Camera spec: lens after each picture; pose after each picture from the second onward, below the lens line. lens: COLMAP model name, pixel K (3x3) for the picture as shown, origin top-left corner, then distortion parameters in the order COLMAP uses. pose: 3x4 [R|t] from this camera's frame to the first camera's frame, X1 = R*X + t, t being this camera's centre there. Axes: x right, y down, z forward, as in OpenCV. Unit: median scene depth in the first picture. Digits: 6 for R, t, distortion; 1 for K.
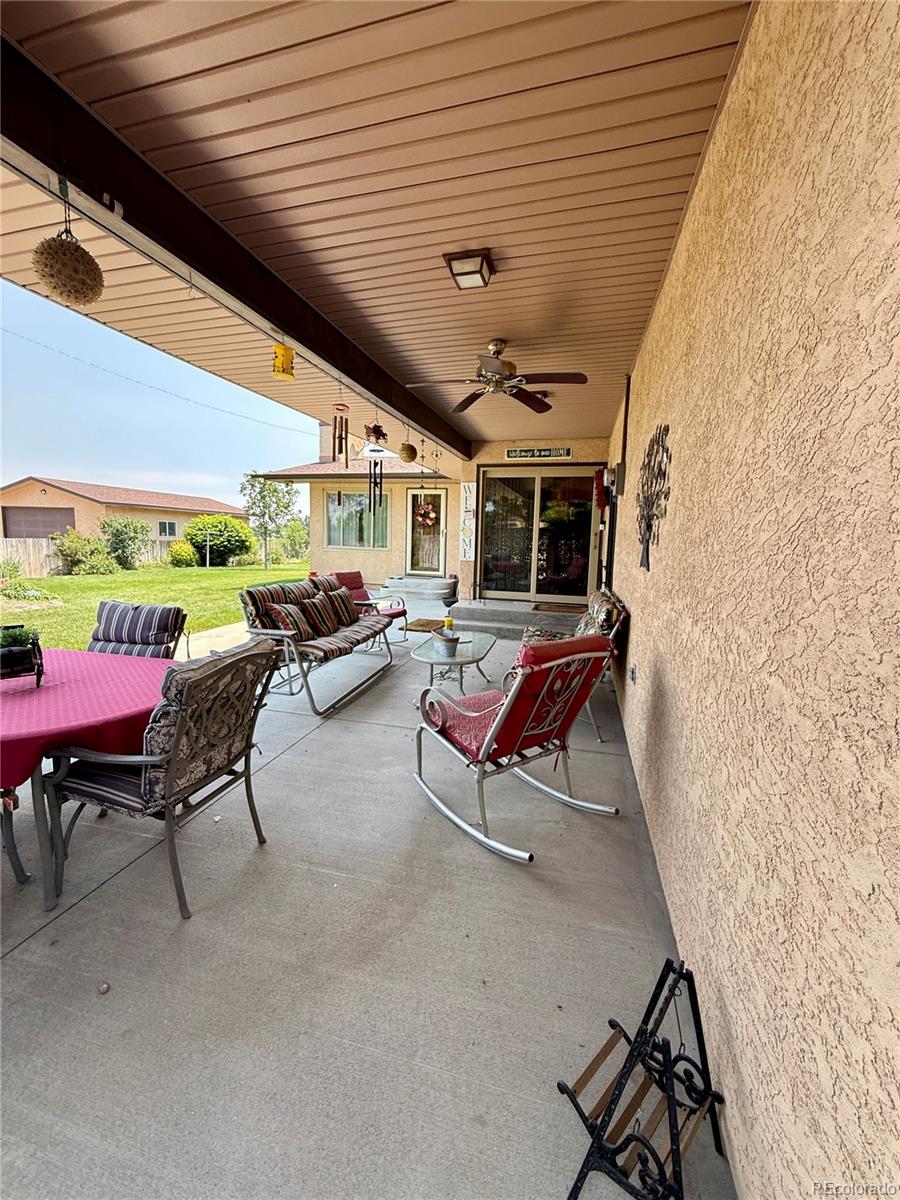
lens RADIAL K [[479.5, 0, 450.7], [0, 479.5, 602.6], [0, 0, 1]] dist [-0.002173, -0.000236]
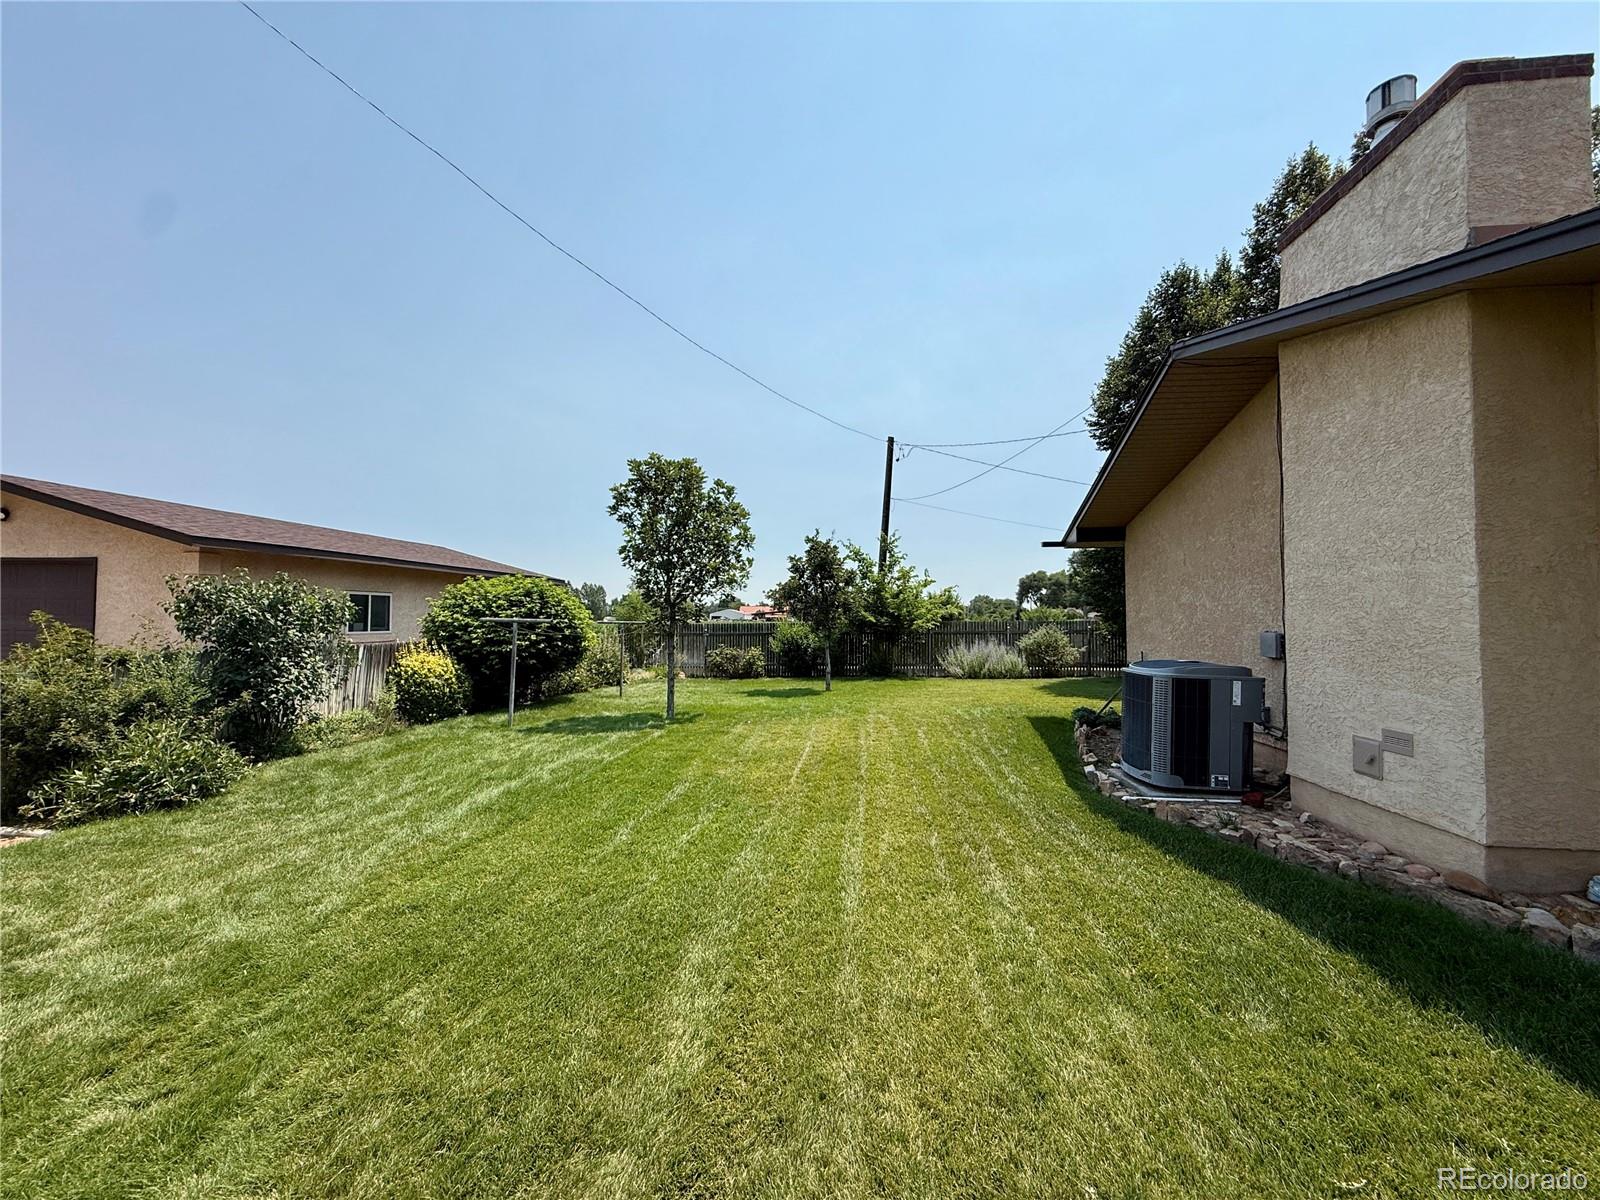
lens RADIAL K [[639.4, 0, 797.7], [0, 639.4, 606.9], [0, 0, 1]] dist [-0.002173, -0.000236]
pose [[0.989802, -0.021529, 0.140813, -0.357822], [0.041671, 0.989032, -0.141699, -0.078552], [-0.136218, 0.146122, 0.979843, 0.492553]]
